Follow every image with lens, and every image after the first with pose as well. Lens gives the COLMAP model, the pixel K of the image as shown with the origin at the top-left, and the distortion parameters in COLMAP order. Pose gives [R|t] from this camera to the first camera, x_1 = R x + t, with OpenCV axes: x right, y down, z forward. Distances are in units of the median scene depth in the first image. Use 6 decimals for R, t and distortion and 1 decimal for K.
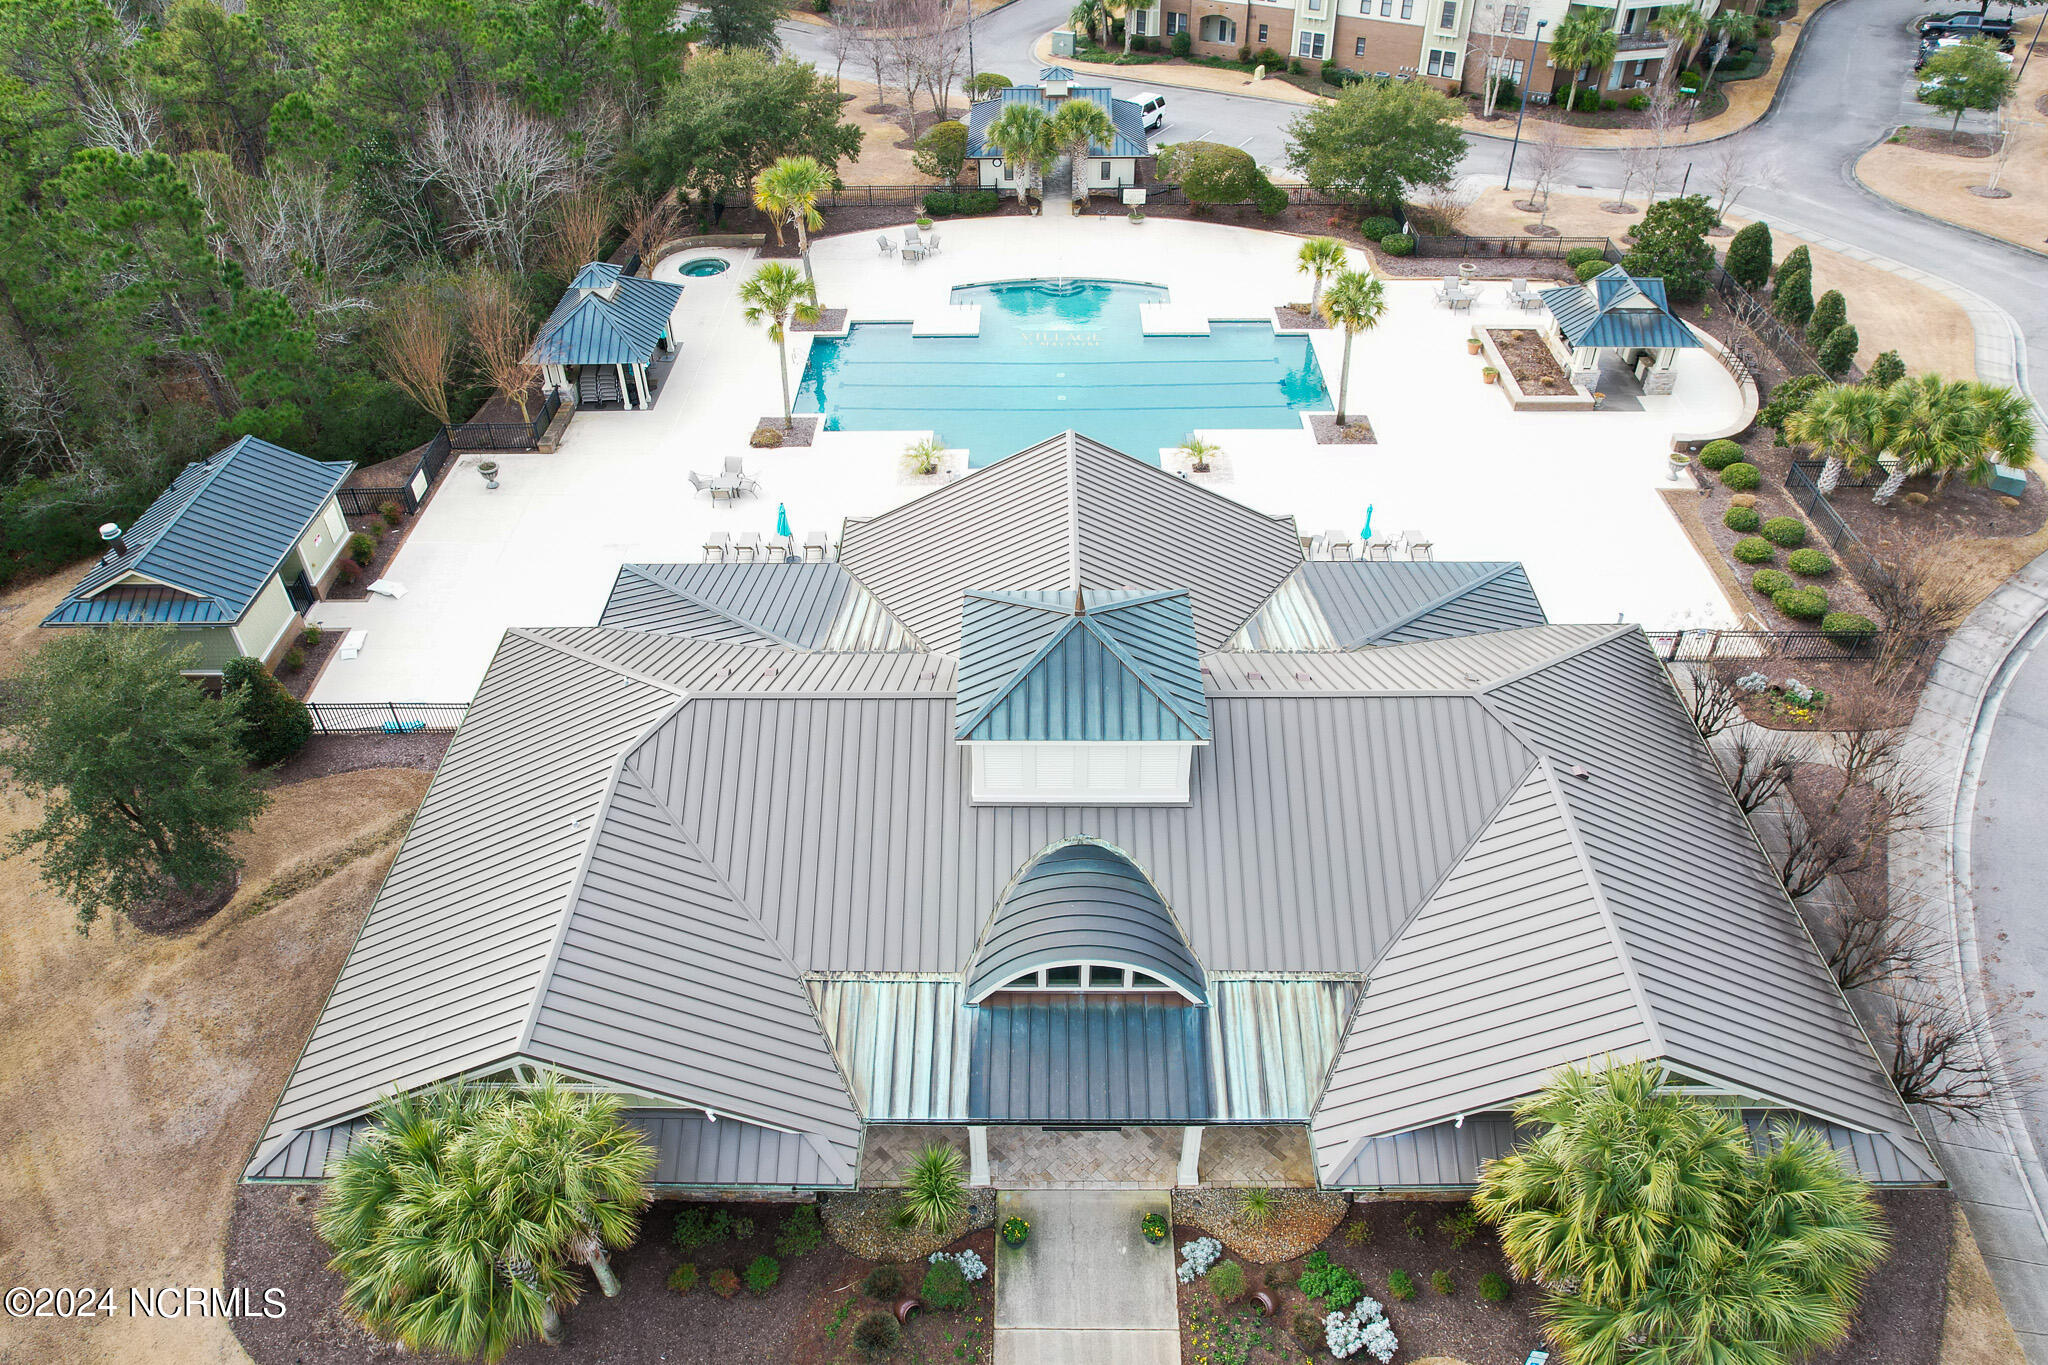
lens RADIAL K [[1372.7, 0, 1024.0], [0, 1372.7, 682.5], [0, 0, 1]] dist [-0.083854, 0.064980]
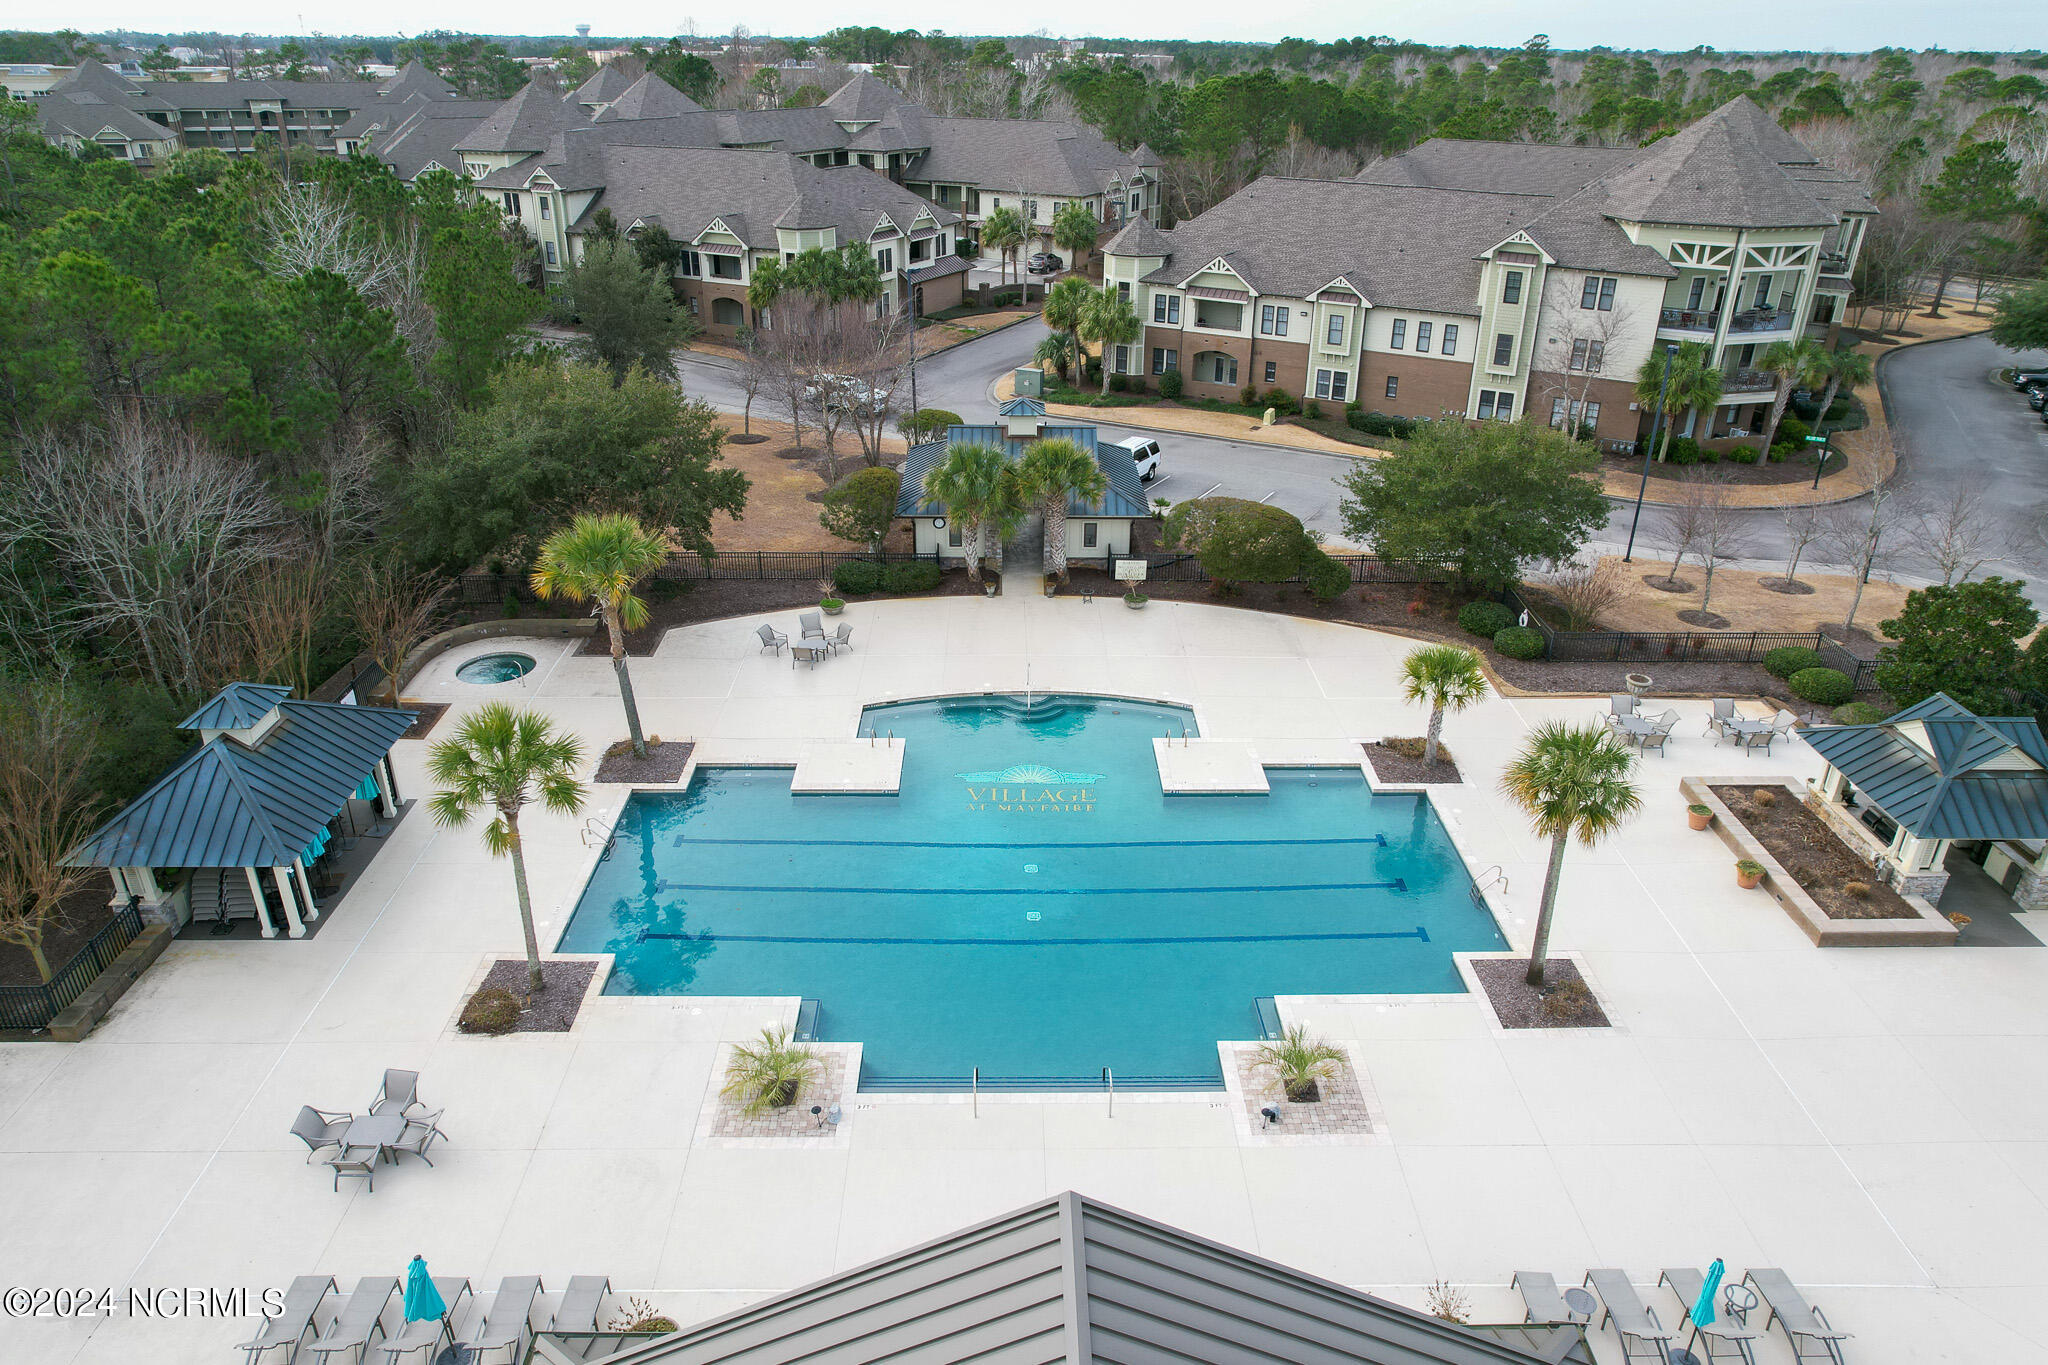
lens RADIAL K [[1372.7, 0, 1024.0], [0, 1372.7, 682.5], [0, 0, 1]] dist [-0.083854, 0.064980]
pose [[0.999564, 0.007070, 0.028682, 0.005197], [0.000020, 0.970778, -0.239979, -0.136588], [-0.029540, 0.239875, 0.970354, 0.339751]]
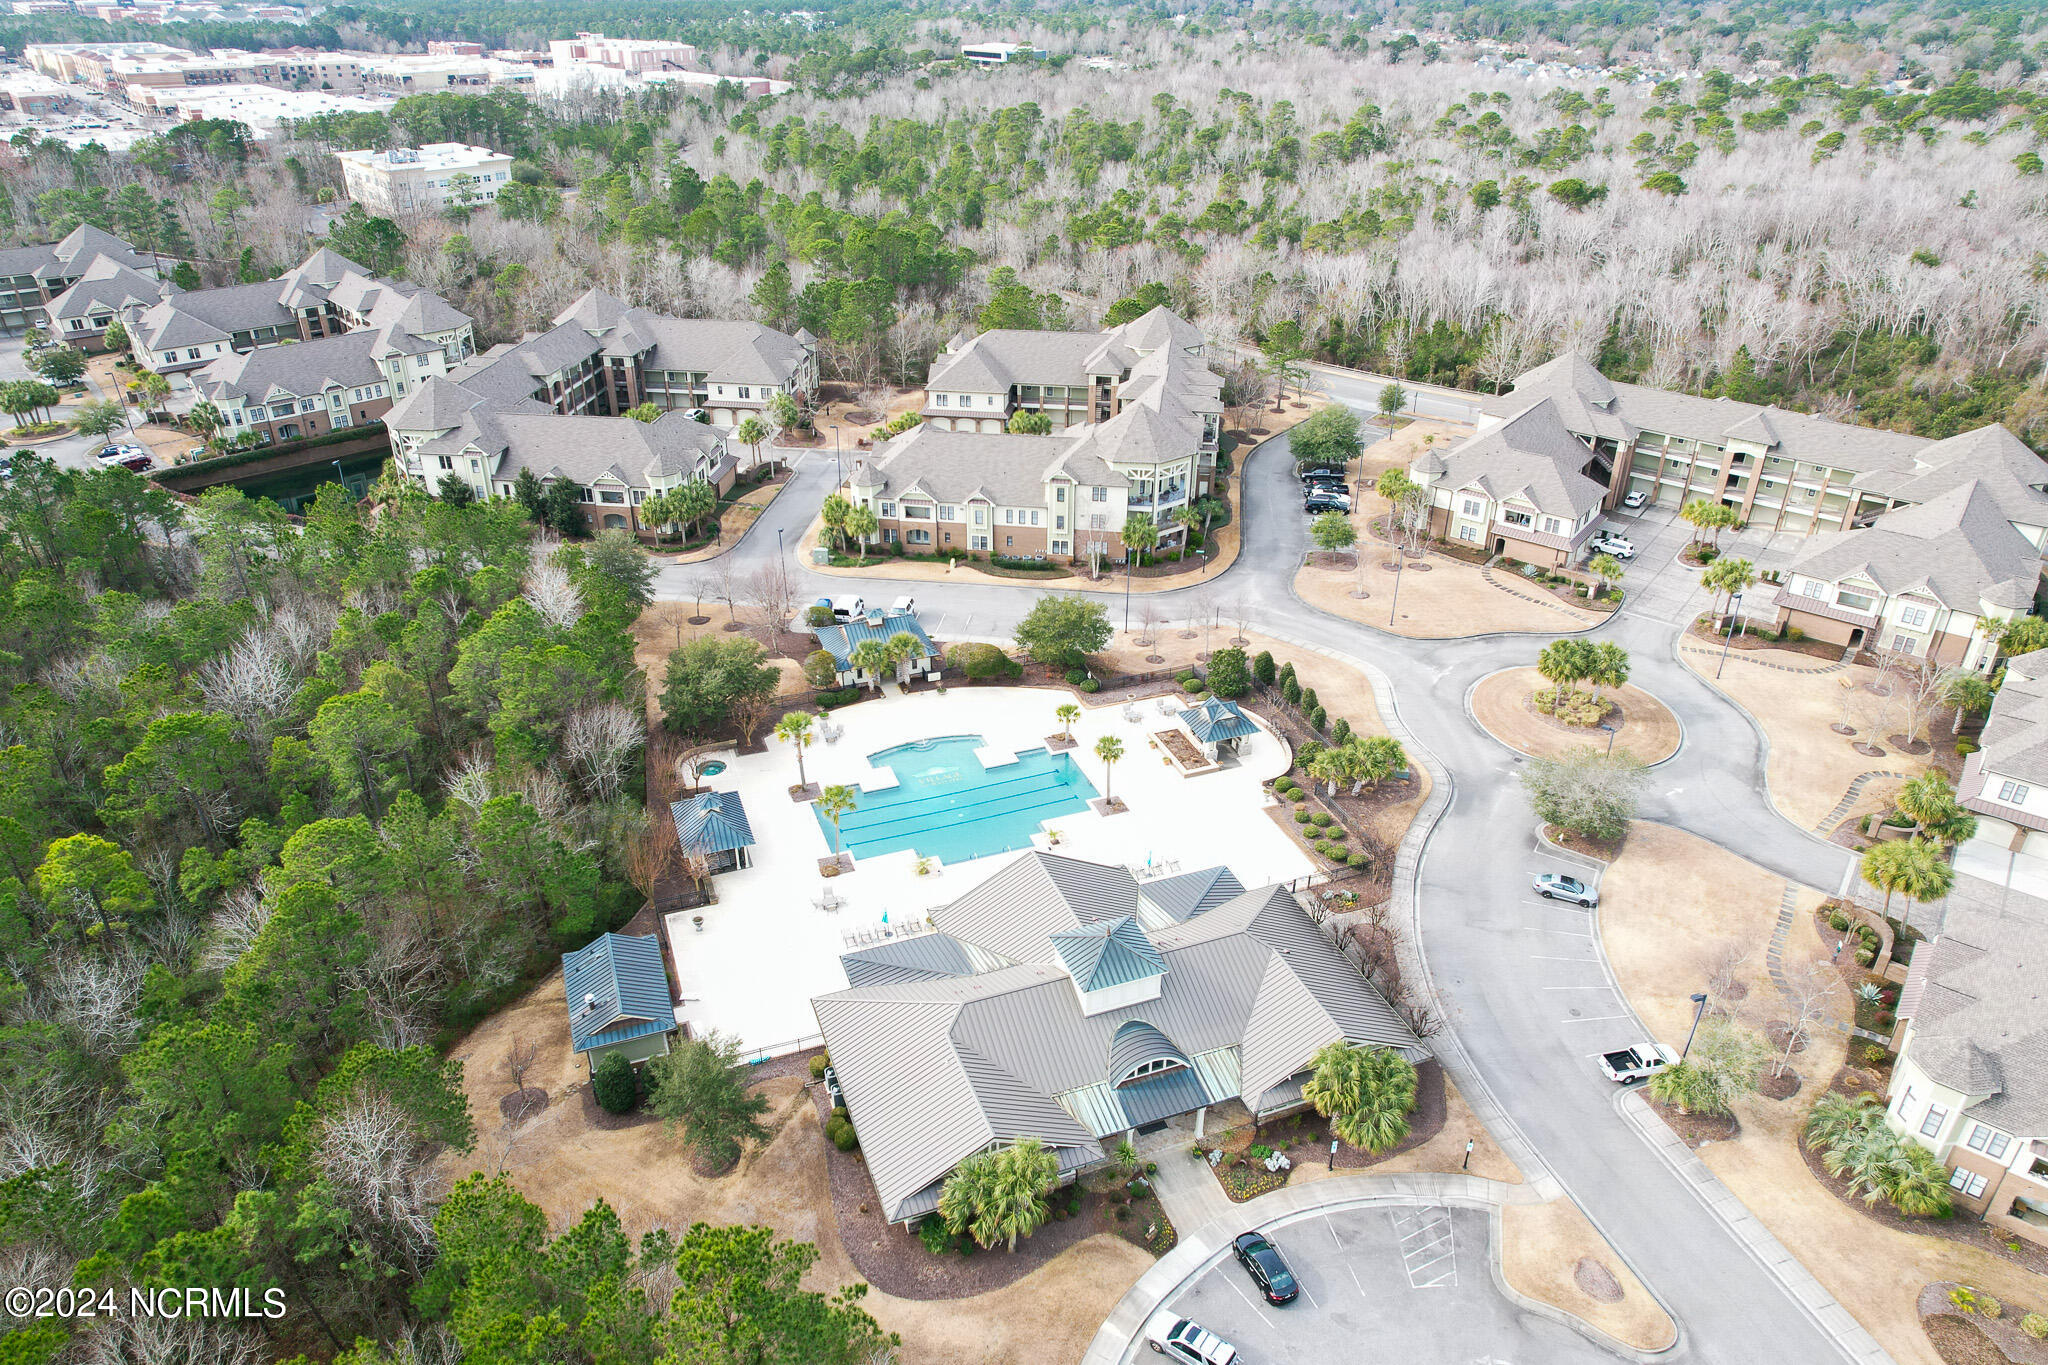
lens RADIAL K [[1256.8, 0, 1024.0], [0, 1256.8, 682.5], [0, 0, 1]] dist [-0.066015, 0.000107]
pose [[0.936786, -0.163657, 0.309271, -0.328945], [0.221811, 0.961343, -0.163154, -0.068356], [-0.270614, 0.221440, 0.936874, -0.565642]]
